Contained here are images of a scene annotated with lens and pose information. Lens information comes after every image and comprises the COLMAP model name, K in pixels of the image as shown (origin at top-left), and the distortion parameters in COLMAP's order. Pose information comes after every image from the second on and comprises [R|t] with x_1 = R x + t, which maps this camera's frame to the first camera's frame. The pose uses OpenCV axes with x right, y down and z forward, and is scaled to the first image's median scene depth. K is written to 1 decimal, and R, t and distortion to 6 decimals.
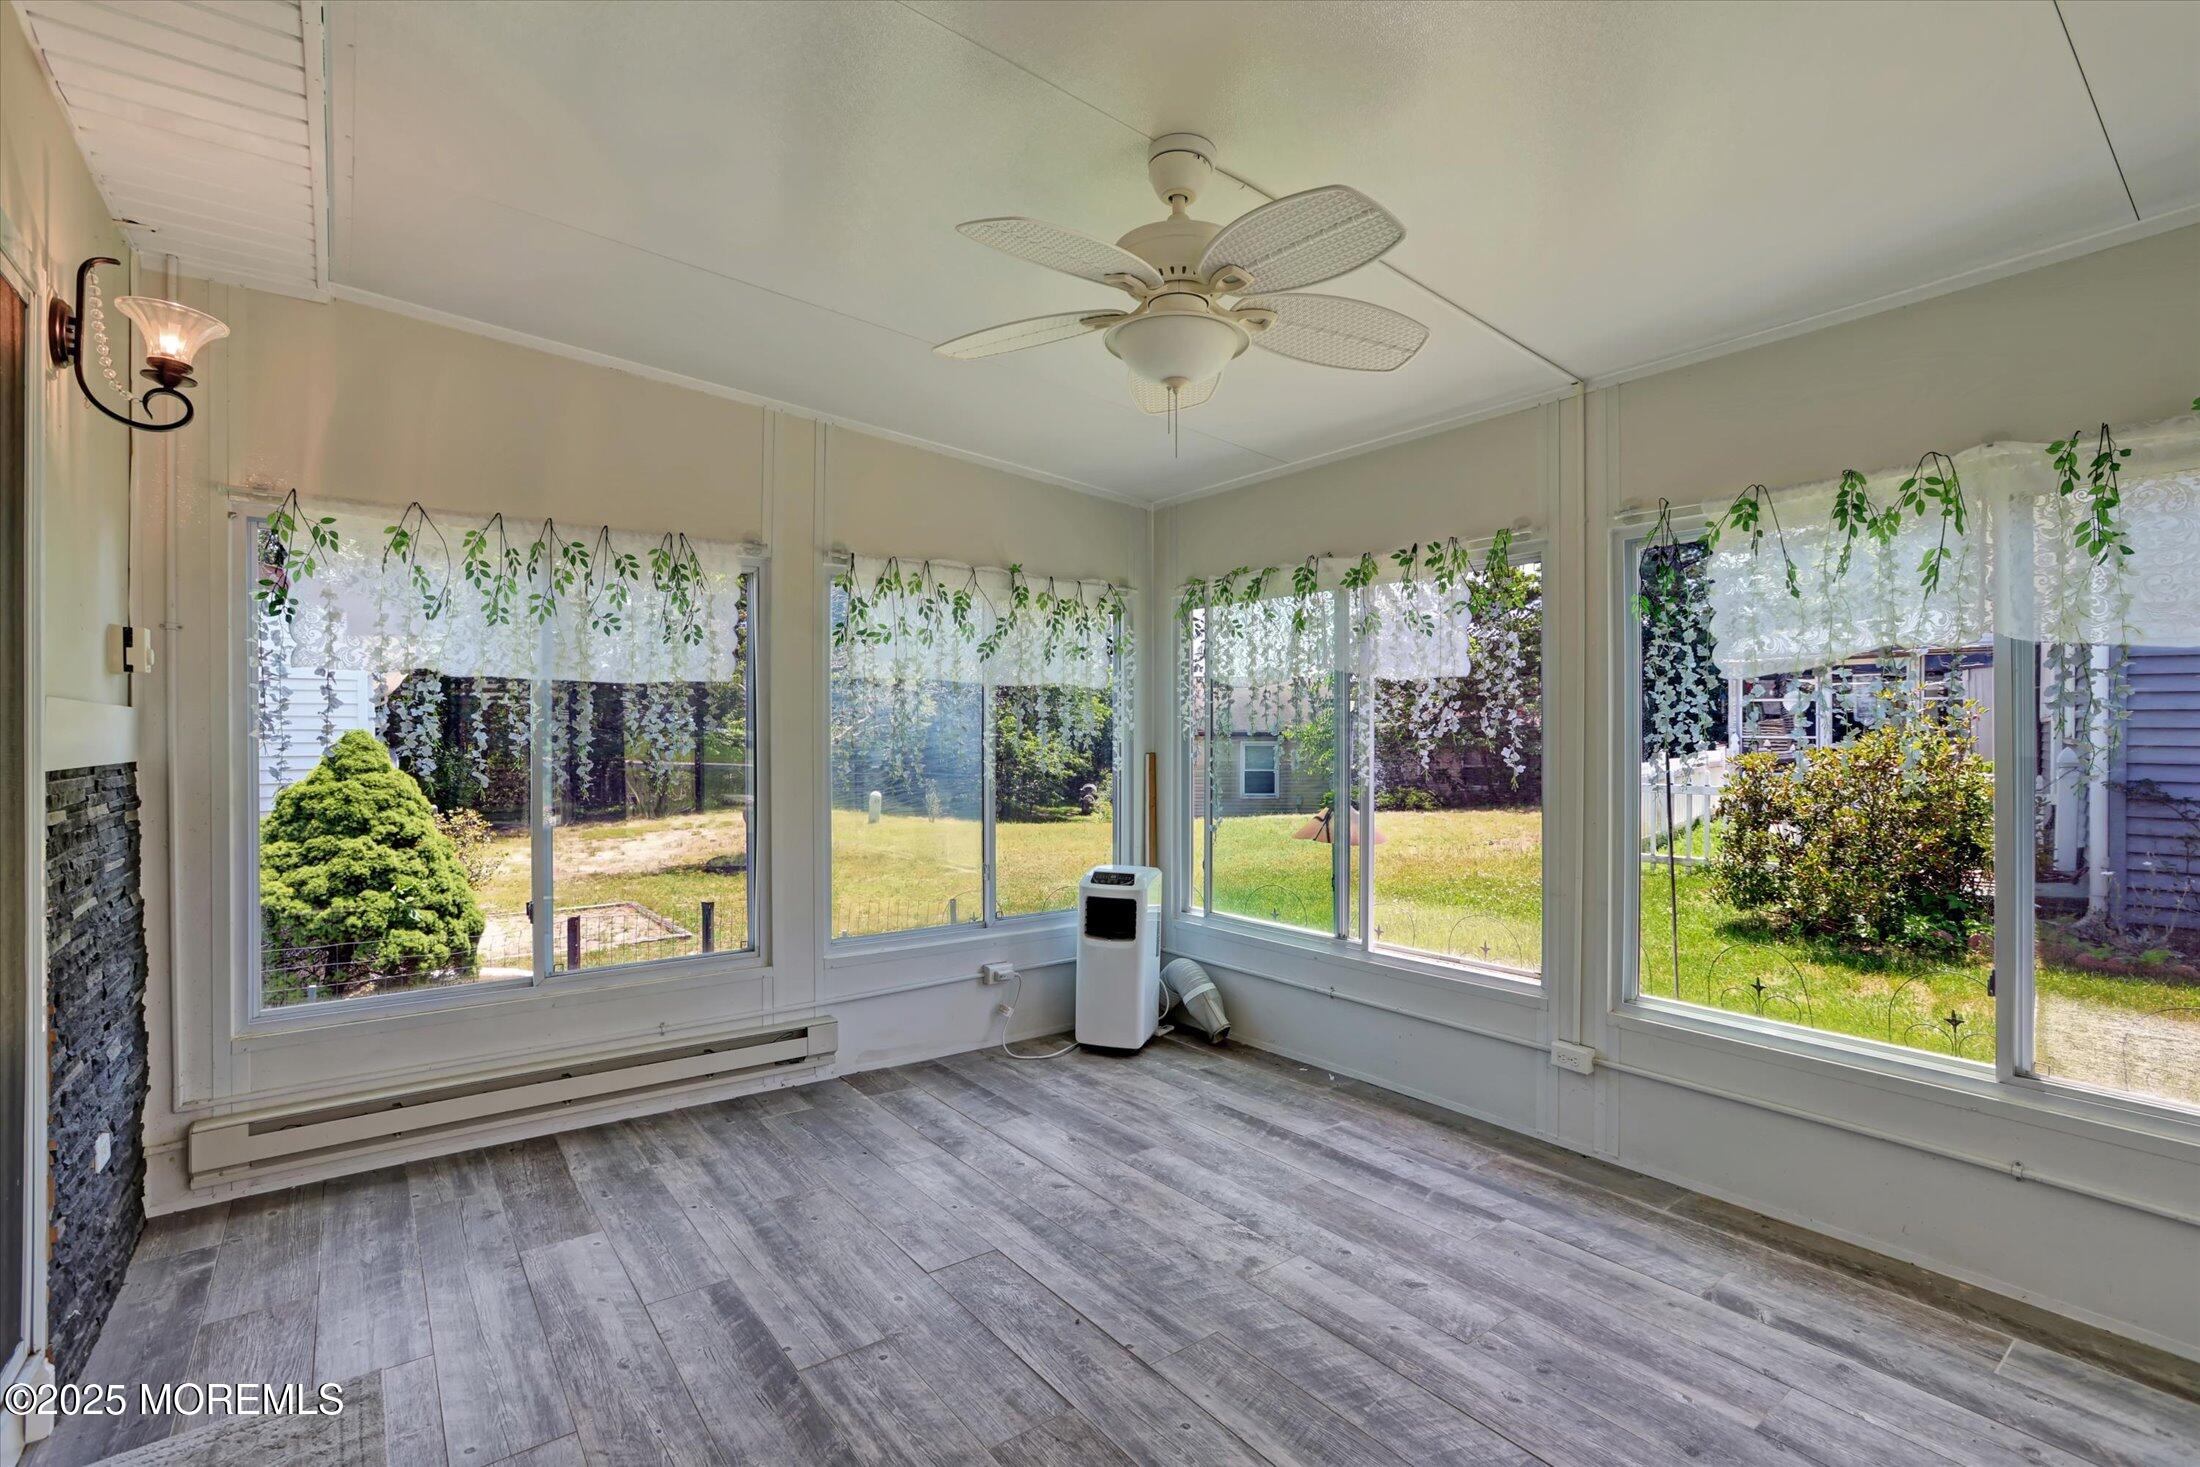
lens RADIAL K [[998.9, 0, 1105.4], [0, 998.9, 726.1], [0, 0, 1]] dist [-0.057429, 0.028592]
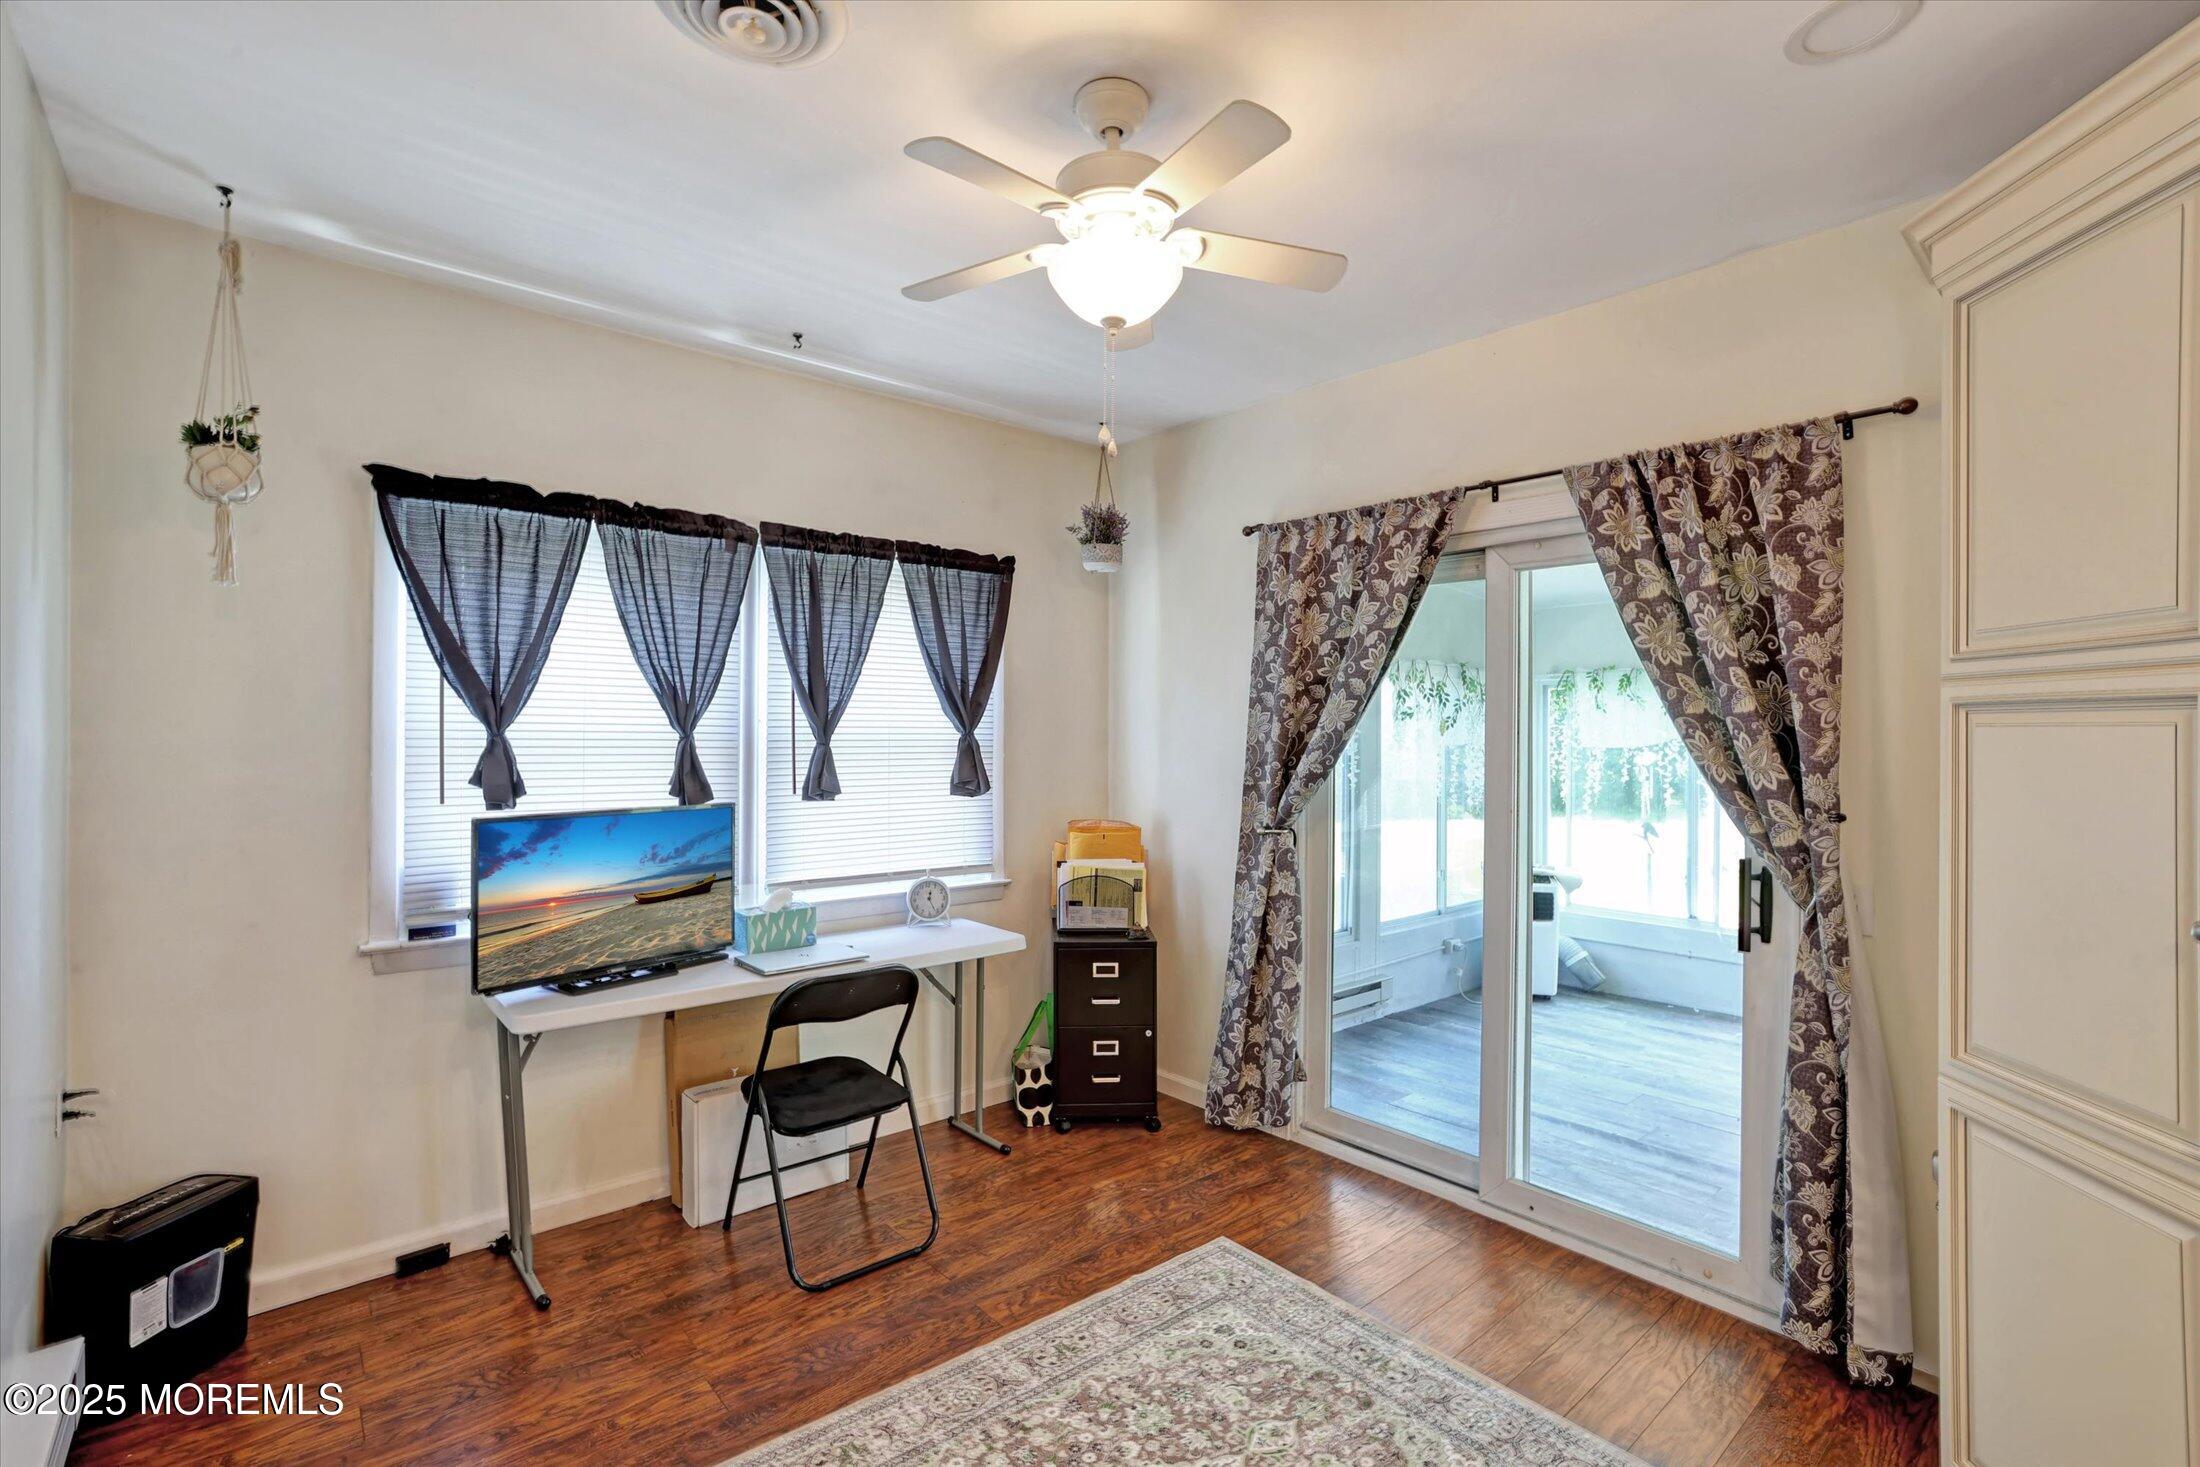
lens RADIAL K [[998.9, 0, 1105.4], [0, 998.9, 726.1], [0, 0, 1]] dist [-0.057429, 0.028592]
pose [[0.998189, 0.003445, 0.060061, -1.050084], [-0.003482, 0.999994, 0.000504, -0.102331], [-0.060059, -0.000712, 0.998195, -0.598204]]
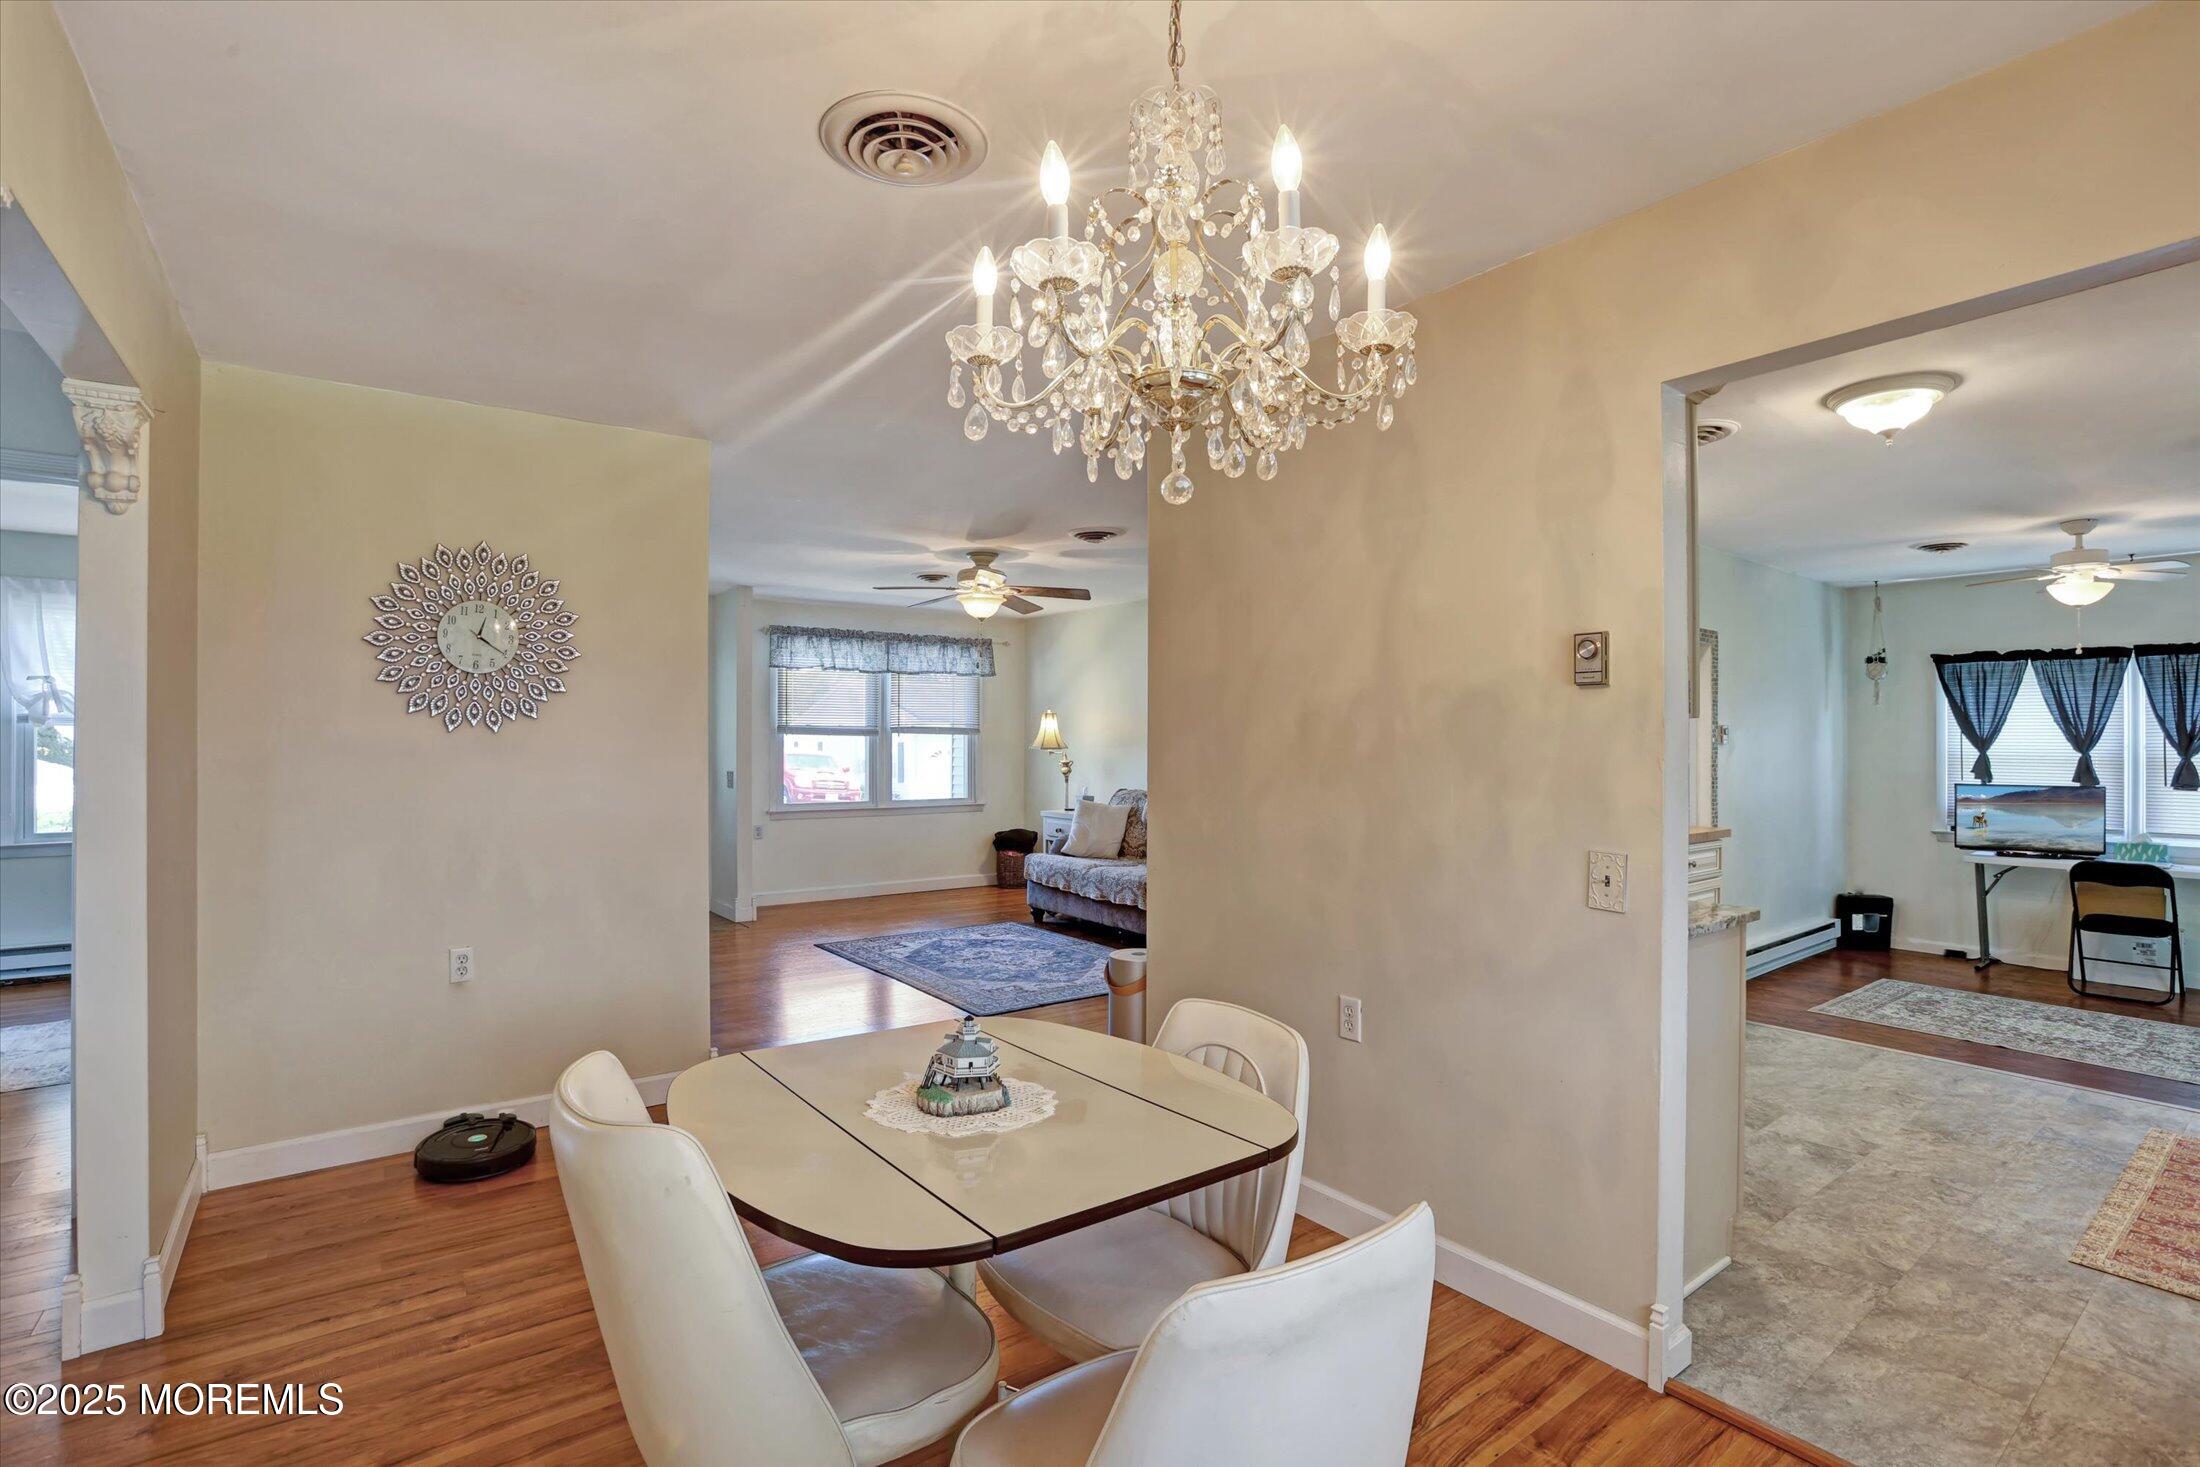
lens RADIAL K [[995.3, 0, 1066.6], [0, 995.3, 736.0], [0, 0, 1]] dist [-0.064857, 0.015613]
pose [[-0.046048, -0.008752, -0.998901, 0.783979], [0.001820, 0.999959, -0.008845, -0.116070], [0.998938, -0.002225, -0.046030, -1.709881]]
